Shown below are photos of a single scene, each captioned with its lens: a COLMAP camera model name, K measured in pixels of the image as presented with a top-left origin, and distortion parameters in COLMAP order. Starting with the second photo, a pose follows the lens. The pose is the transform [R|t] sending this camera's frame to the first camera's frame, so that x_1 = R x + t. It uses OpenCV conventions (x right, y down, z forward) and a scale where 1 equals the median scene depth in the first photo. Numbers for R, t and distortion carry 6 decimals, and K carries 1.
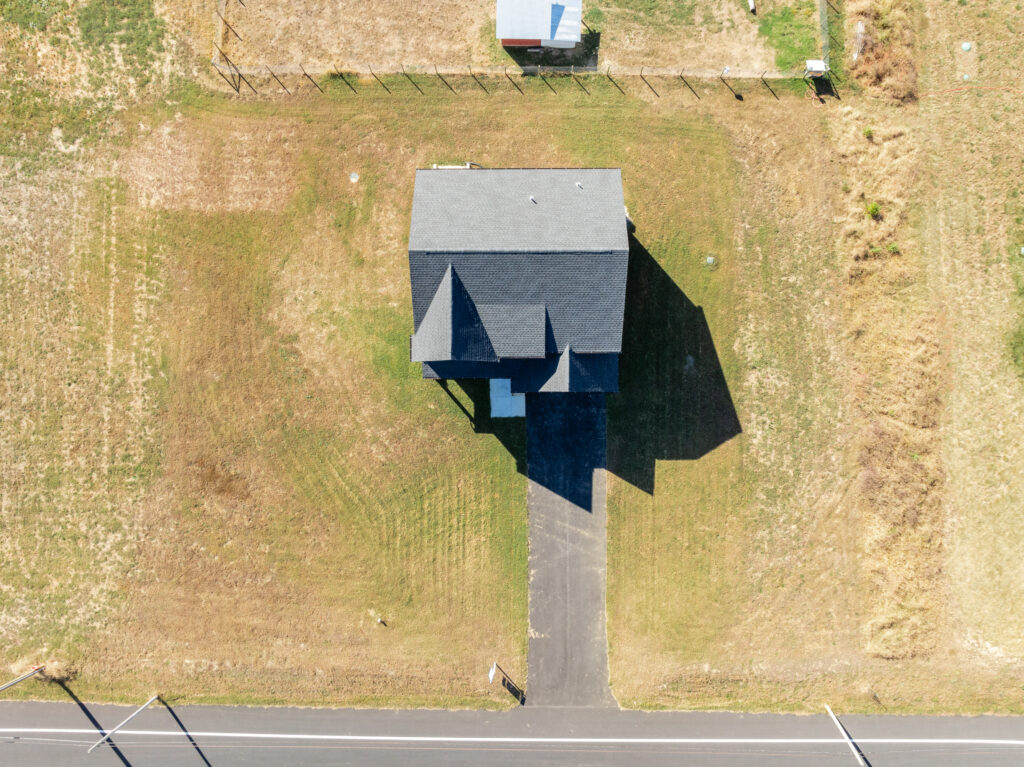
lens RADIAL K [[725.4, 0, 510.5], [0, 725.4, 397.3], [0, 0, 1]] dist [-0.044381, 0.012345]
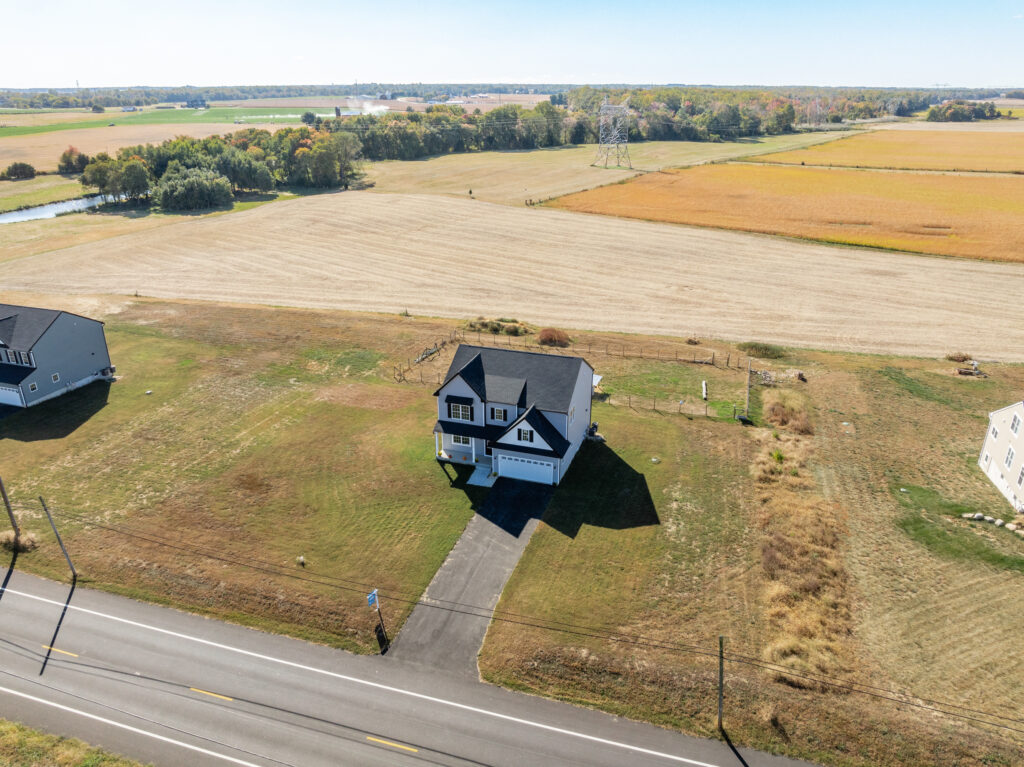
lens RADIAL K [[725.4, 0, 512.1], [0, 725.4, 384.1], [0, 0, 1]] dist [-0.044381, 0.012345]
pose [[0.949315, 0.133102, -0.284755, 0.393179], [-0.314143, 0.370665, -0.874026, 1.058681], [-0.010786, 0.919180, 0.393691, 0.321791]]
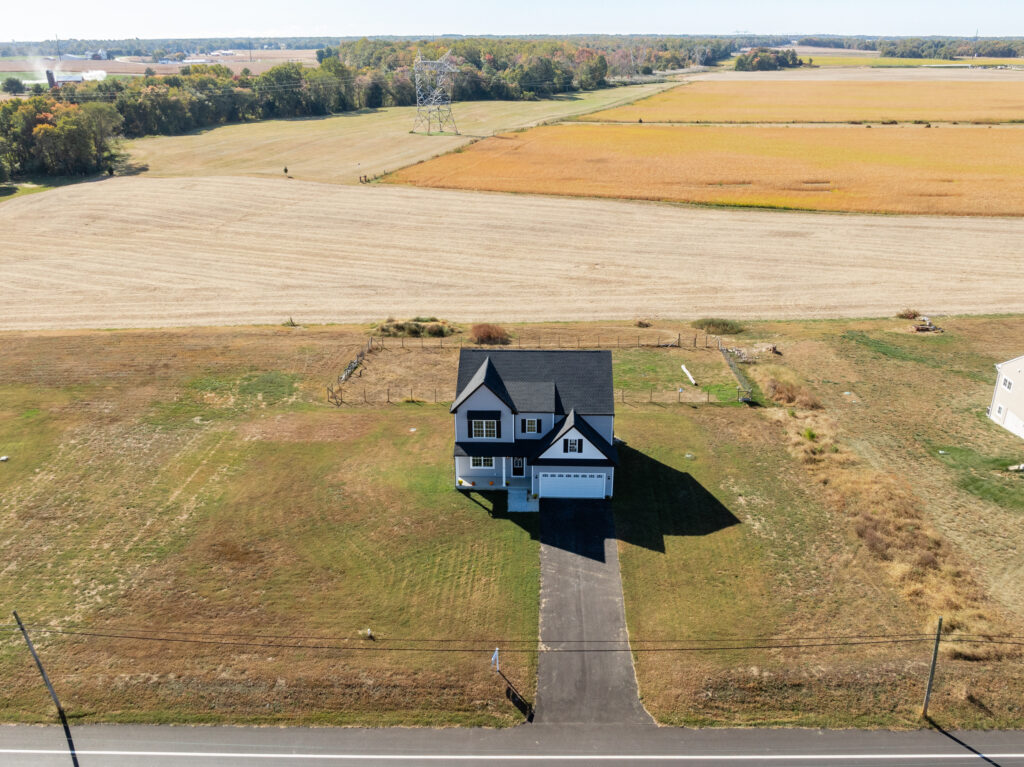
lens RADIAL K [[857.2, 0, 517.9], [0, 857.2, 387.0], [0, 0, 1]] dist [-0.038593, -0.001121]
pose [[0.999276, 0.022440, -0.030727, 0.024076], [-0.037028, 0.387703, -0.921040, 1.135797], [-0.008756, 0.921511, 0.388253, 0.319948]]
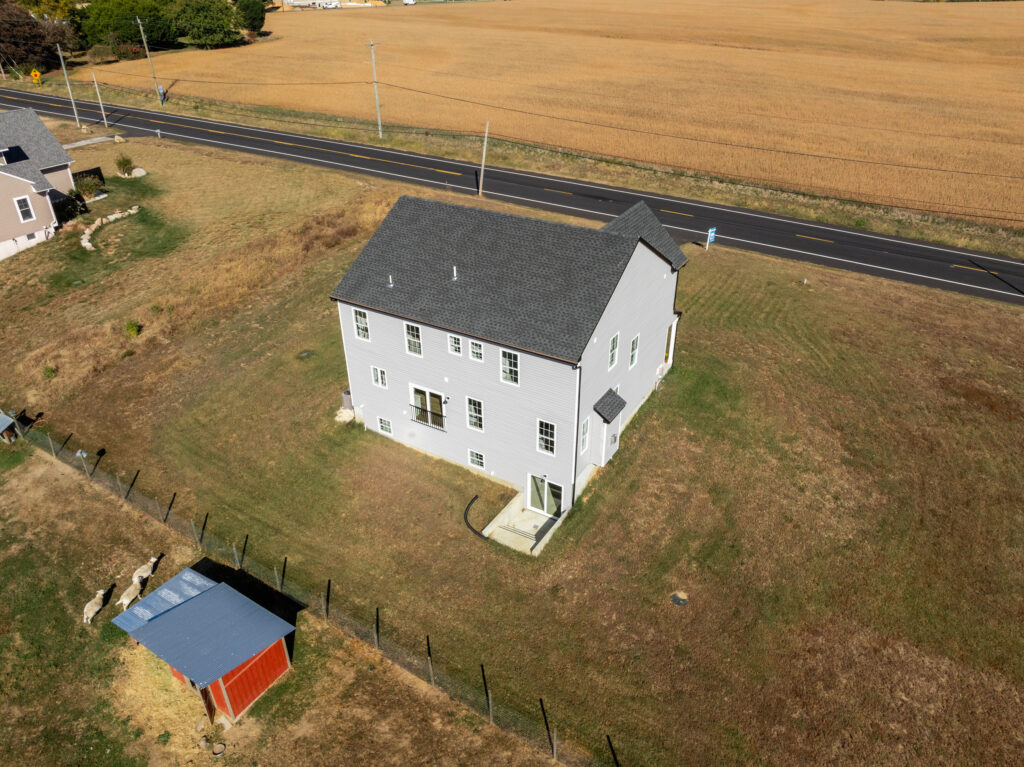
lens RADIAL K [[725.4, 0, 514.8], [0, 725.4, 383.4], [0, 0, 1]] dist [-0.044381, 0.012345]
pose [[-0.858801, -0.246057, 0.449352, -0.318634], [0.512126, -0.435789, 0.740145, -0.703467], [0.013705, 0.865762, 0.500268, 0.611238]]
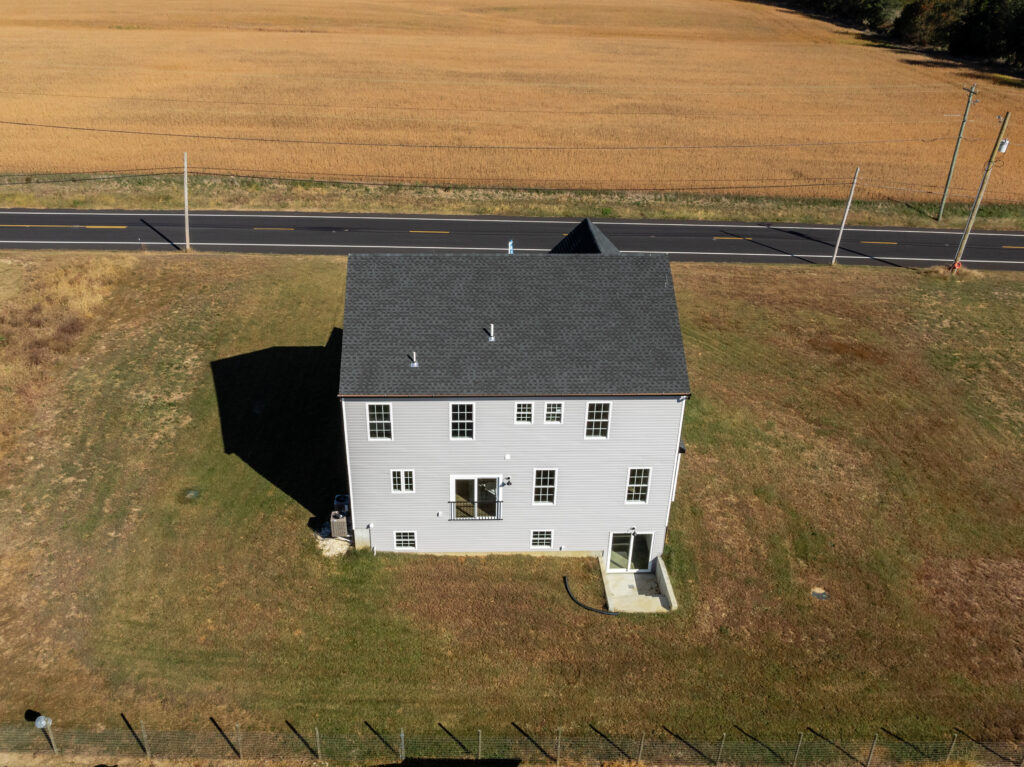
lens RADIAL K [[887.8, 0, 488.6], [0, 887.8, 452.7], [0, 0, 1]] dist [-0.035521, -0.007364]
pose [[-0.999441, 0.018563, -0.027806, 0.046395], [-0.033396, -0.514928, 0.856583, -0.822518], [0.001582, 0.857033, 0.515260, 0.583877]]
